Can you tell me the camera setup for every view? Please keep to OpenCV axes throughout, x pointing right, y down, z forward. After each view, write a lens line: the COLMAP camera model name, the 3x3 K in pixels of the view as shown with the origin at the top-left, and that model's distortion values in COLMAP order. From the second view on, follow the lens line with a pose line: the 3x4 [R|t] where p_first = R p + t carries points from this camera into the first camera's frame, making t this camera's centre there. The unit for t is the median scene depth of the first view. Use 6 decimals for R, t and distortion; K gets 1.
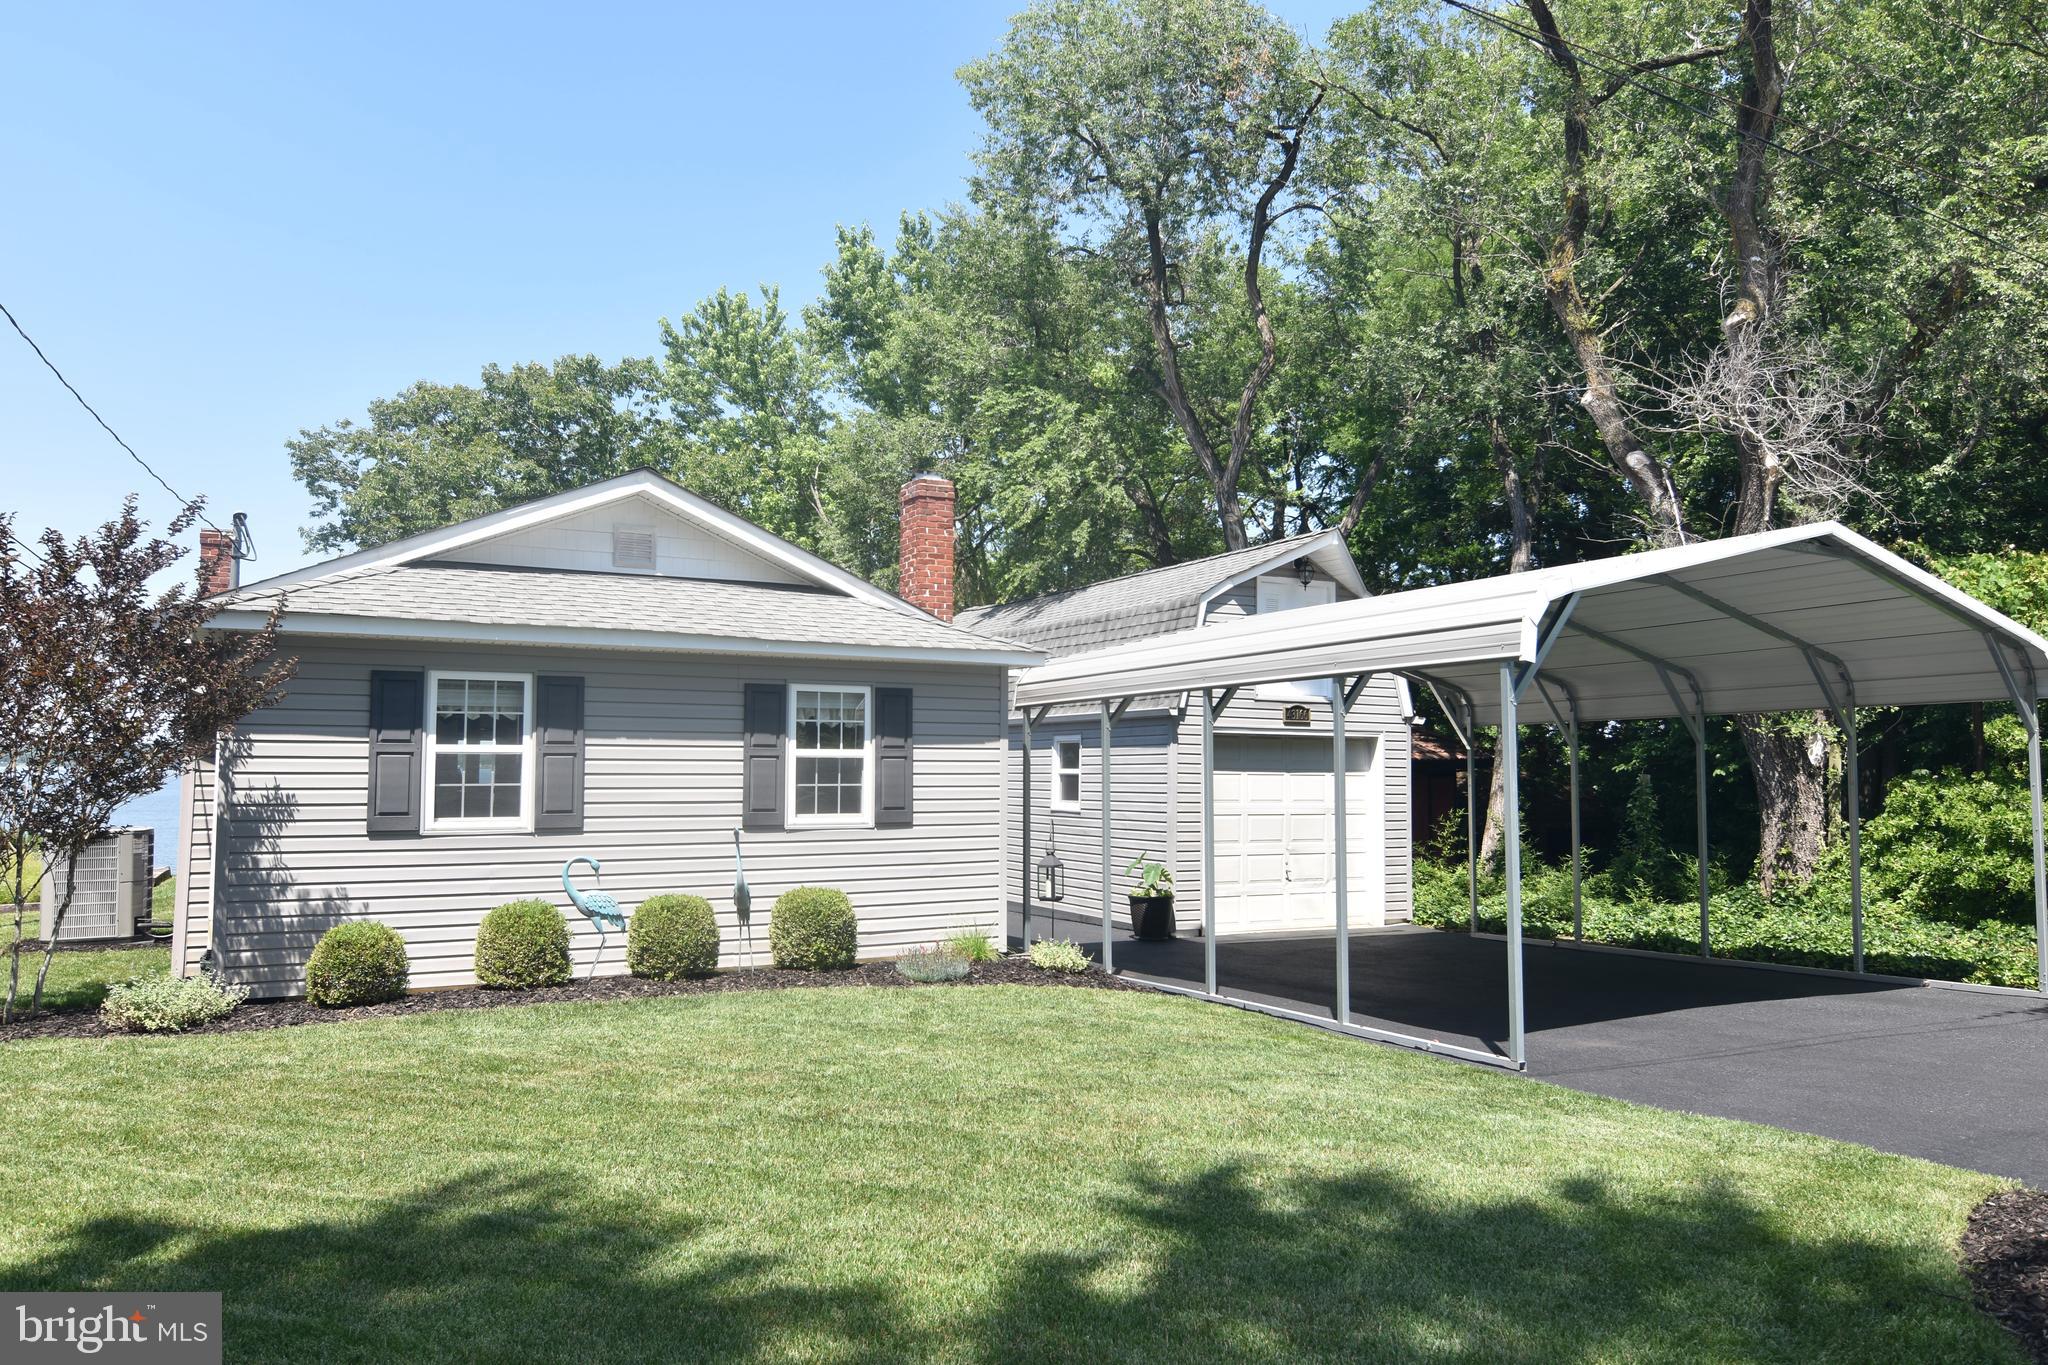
lens RADIAL K [[1386.4, 0, 1030.8], [0, 1386.4, 685.4], [0, 0, 1]] dist [0.007214, -0.029327]
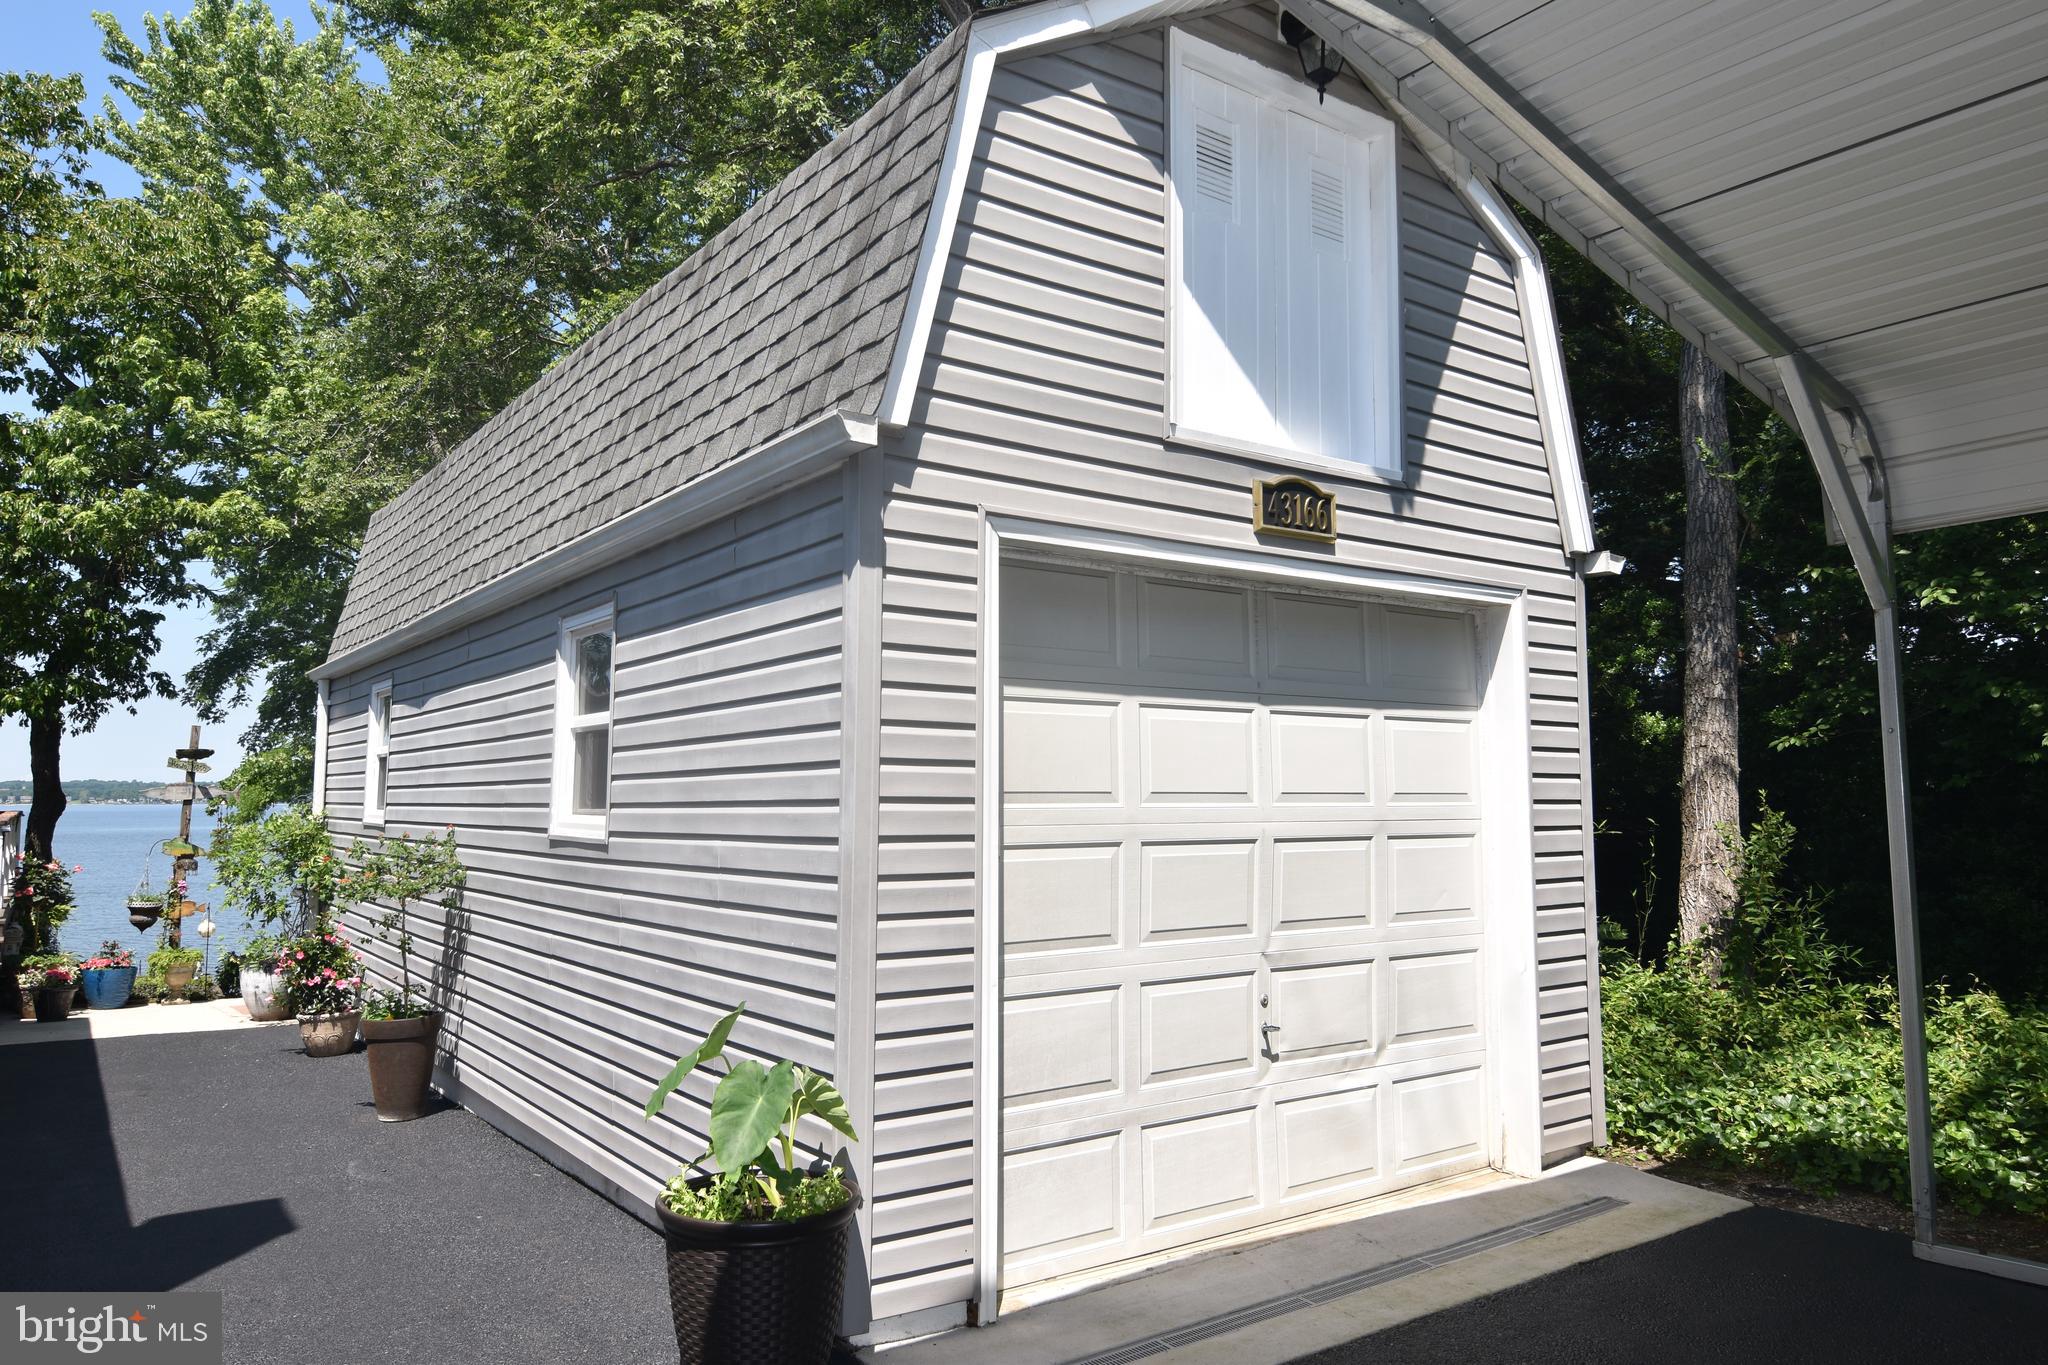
lens RADIAL K [[1386.4, 0, 1030.8], [0, 1386.4, 685.4], [0, 0, 1]] dist [0.007214, -0.029327]
pose [[0.991725, -0.001418, 0.128376, 0.092294], [0.003997, 0.999795, -0.019832, 0.063271], [-0.128322, 0.020181, 0.991527, 0.684485]]
